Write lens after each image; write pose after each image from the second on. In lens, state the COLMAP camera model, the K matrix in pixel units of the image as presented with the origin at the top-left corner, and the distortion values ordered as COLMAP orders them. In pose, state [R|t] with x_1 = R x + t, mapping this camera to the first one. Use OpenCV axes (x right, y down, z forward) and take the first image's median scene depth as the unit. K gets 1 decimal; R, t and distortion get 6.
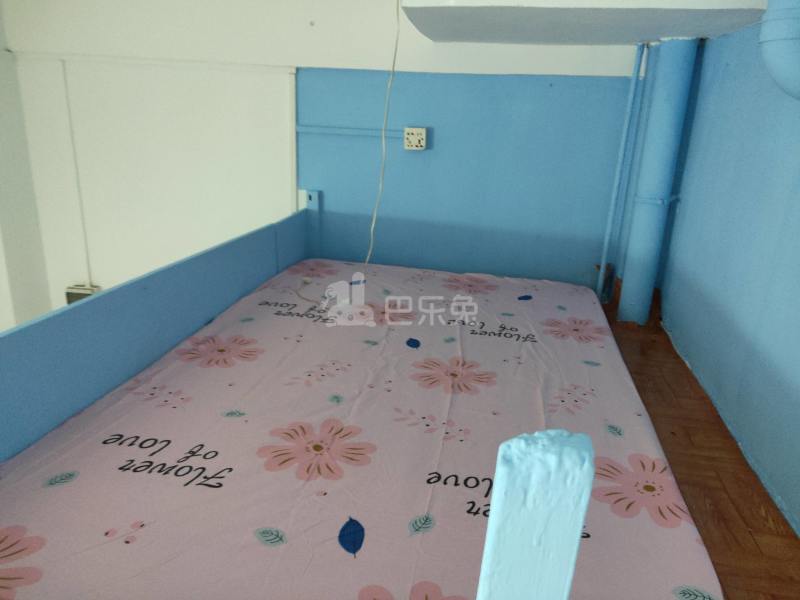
lens RADIAL K [[587.5, 0, 400.0], [0, 587.5, 300.0], [0, 0, 1]] dist [0.027356, -0.000780]
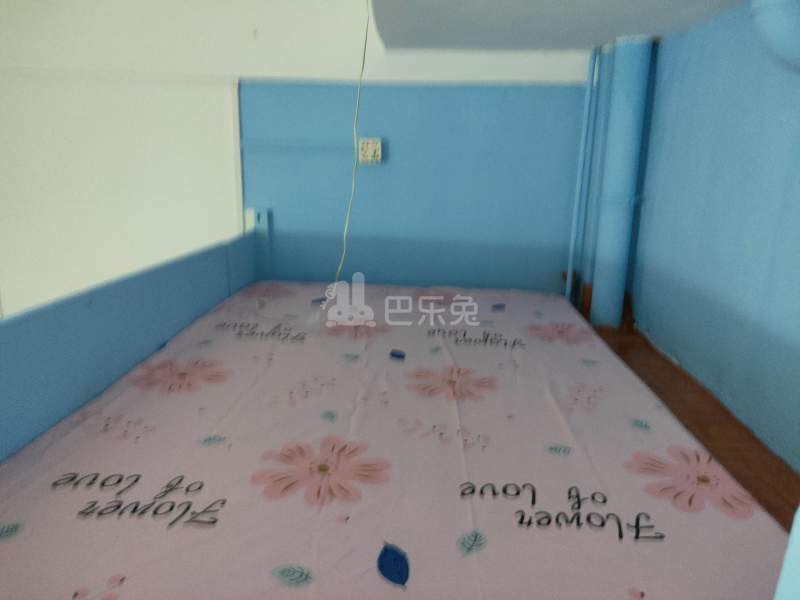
lens RADIAL K [[587.5, 0, 400.0], [0, 587.5, 300.0], [0, 0, 1]] dist [0.027356, -0.000780]
pose [[0.990709, -0.049033, 0.126855, -0.103901], [0.057716, 0.996169, -0.065696, 0.058955], [-0.123148, 0.072407, 0.989743, 0.107903]]
